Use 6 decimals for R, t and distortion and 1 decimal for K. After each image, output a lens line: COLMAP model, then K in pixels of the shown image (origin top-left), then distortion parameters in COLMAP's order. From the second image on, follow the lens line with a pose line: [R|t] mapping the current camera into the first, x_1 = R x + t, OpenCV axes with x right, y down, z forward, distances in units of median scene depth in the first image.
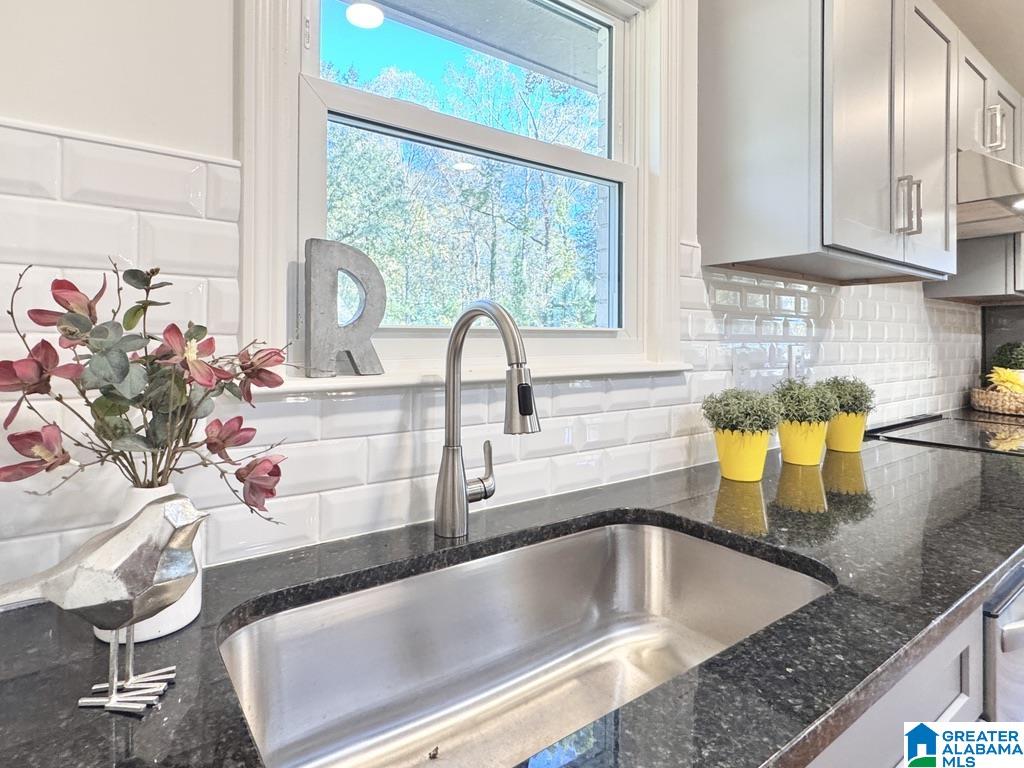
lens RADIAL K [[560.7, 0, 507.4], [0, 560.7, 338.7], [0, 0, 1]] dist [-0.008687, -0.001286]
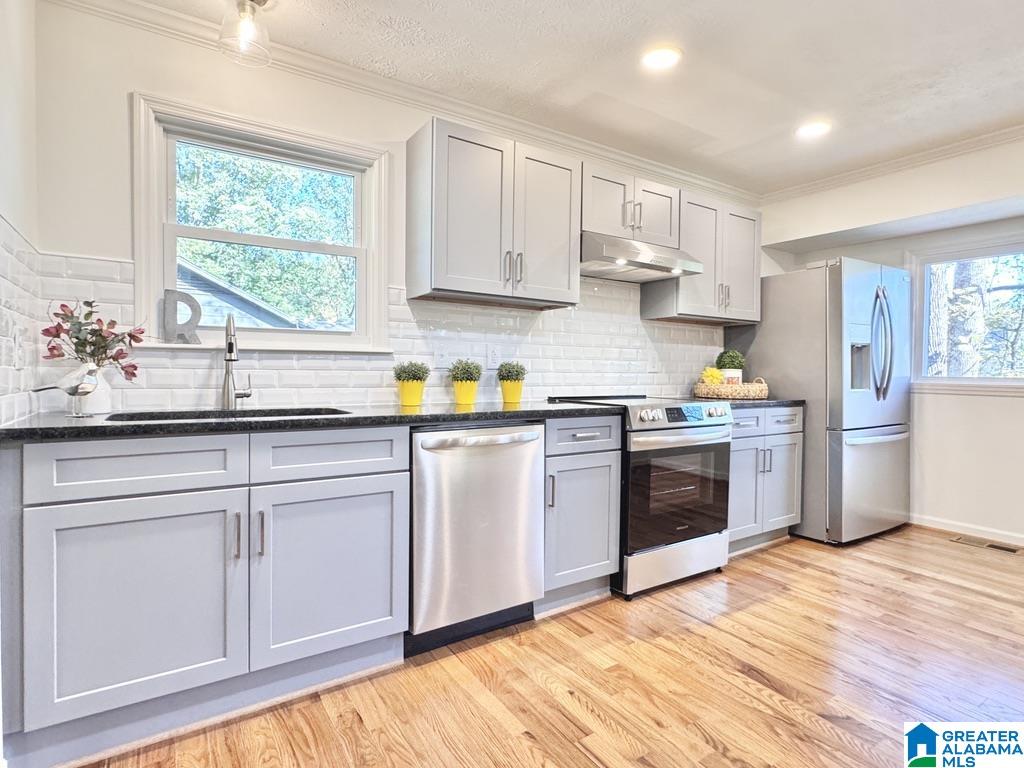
lens RADIAL K [[534.4, 0, 511.4], [0, 534.4, 384.1], [0, 0, 1]] dist [-0.008091, 0.005606]
pose [[0.997634, -0.000112, -0.068747, 1.270282], [0.001398, 0.999825, 0.018657, 0.192435], [0.068732, -0.018709, 0.997460, -1.215534]]
